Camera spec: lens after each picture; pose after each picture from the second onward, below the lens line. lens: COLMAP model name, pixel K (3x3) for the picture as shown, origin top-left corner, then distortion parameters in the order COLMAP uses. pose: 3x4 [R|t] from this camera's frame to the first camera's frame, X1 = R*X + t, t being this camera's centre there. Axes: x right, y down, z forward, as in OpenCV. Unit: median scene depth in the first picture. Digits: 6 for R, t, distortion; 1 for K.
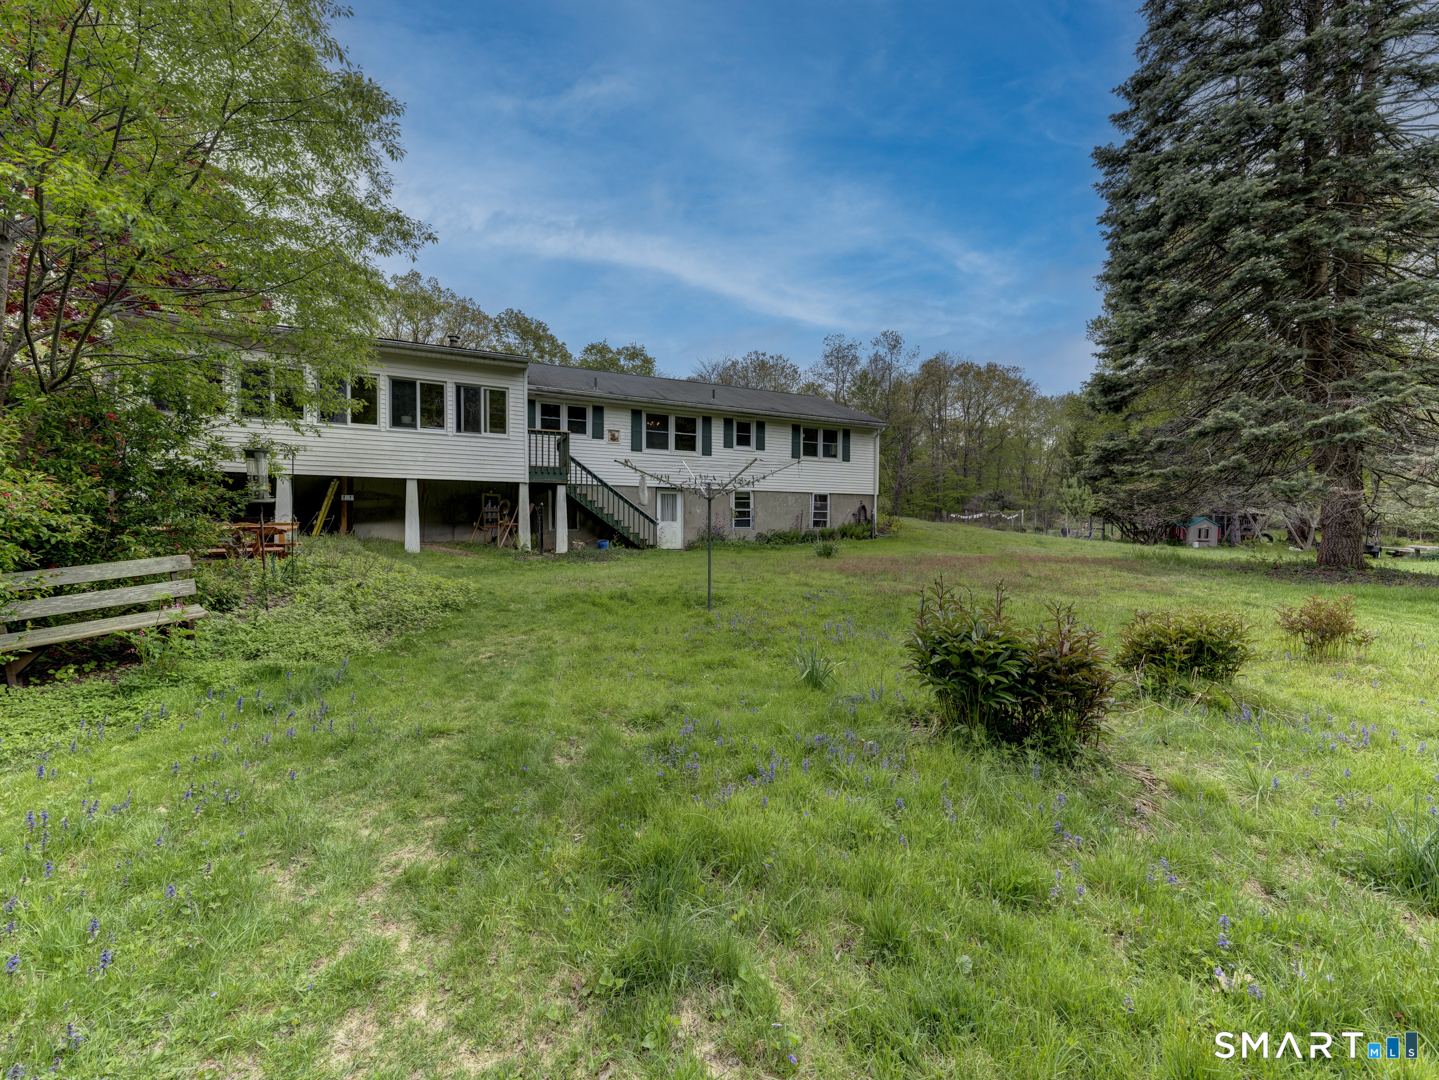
lens RADIAL K [[611.3, 0, 723.2], [0, 611.3, 543.3], [0, 0, 1]] dist [0.002167, -0.000507]
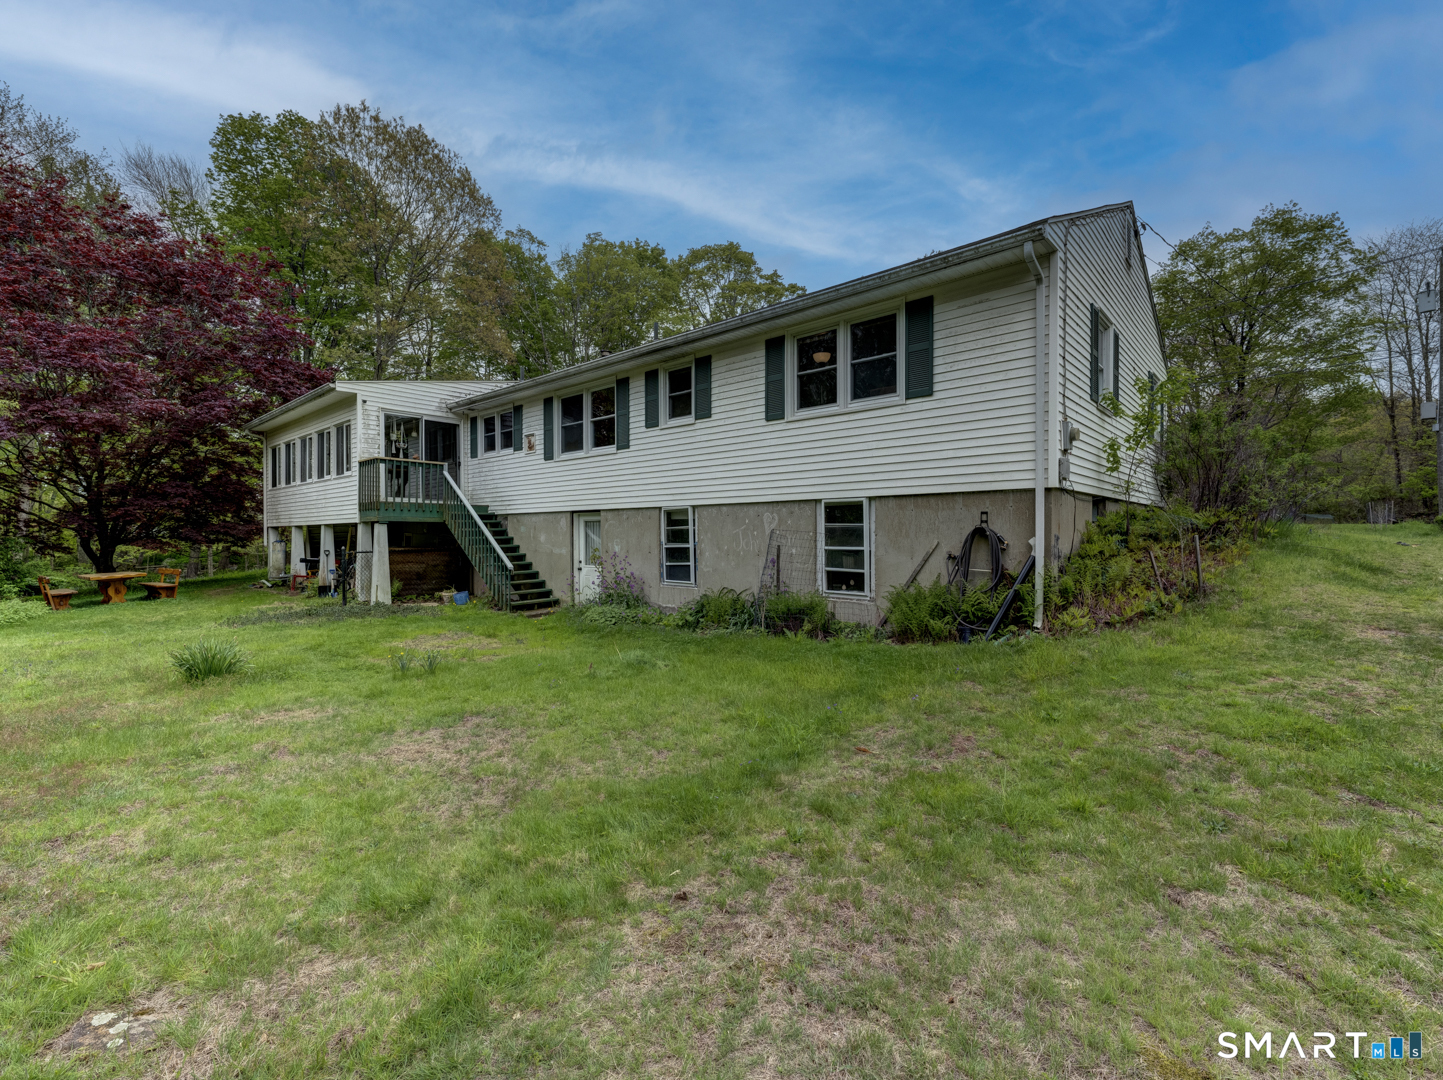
lens RADIAL K [[622.2, 0, 710.0], [0, 622.2, 538.0], [0, 0, 1]] dist [0.001074, 0.000315]
pose [[0.384189, 0.004597, -0.923243, 0.508166], [-0.007755, 0.999968, 0.001752, -0.062451], [0.923222, 0.006486, 0.384212, 0.830391]]
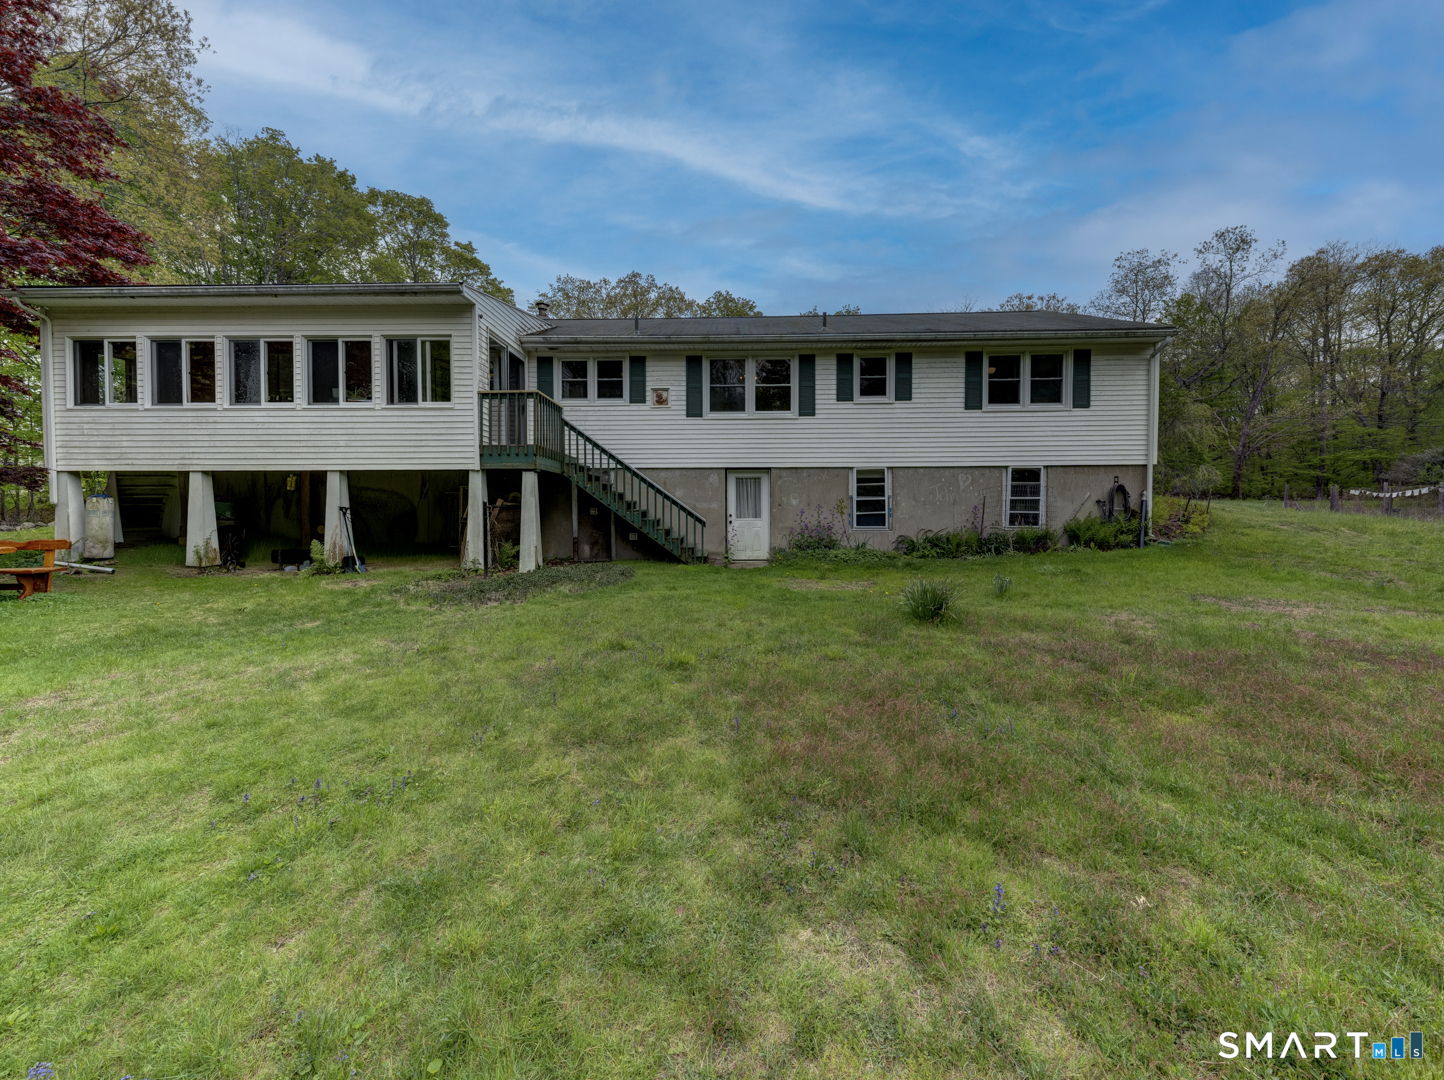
lens RADIAL K [[562.4, 0, 721.6], [0, 562.4, 518.0], [0, 0, 1]] dist [0.017962, -0.004004]
pose [[0.888069, 0.002805, -0.459701, 0.160140], [-0.003046, 0.999995, 0.000216, -0.034982], [0.459700, 0.001209, 0.888073, 0.420895]]
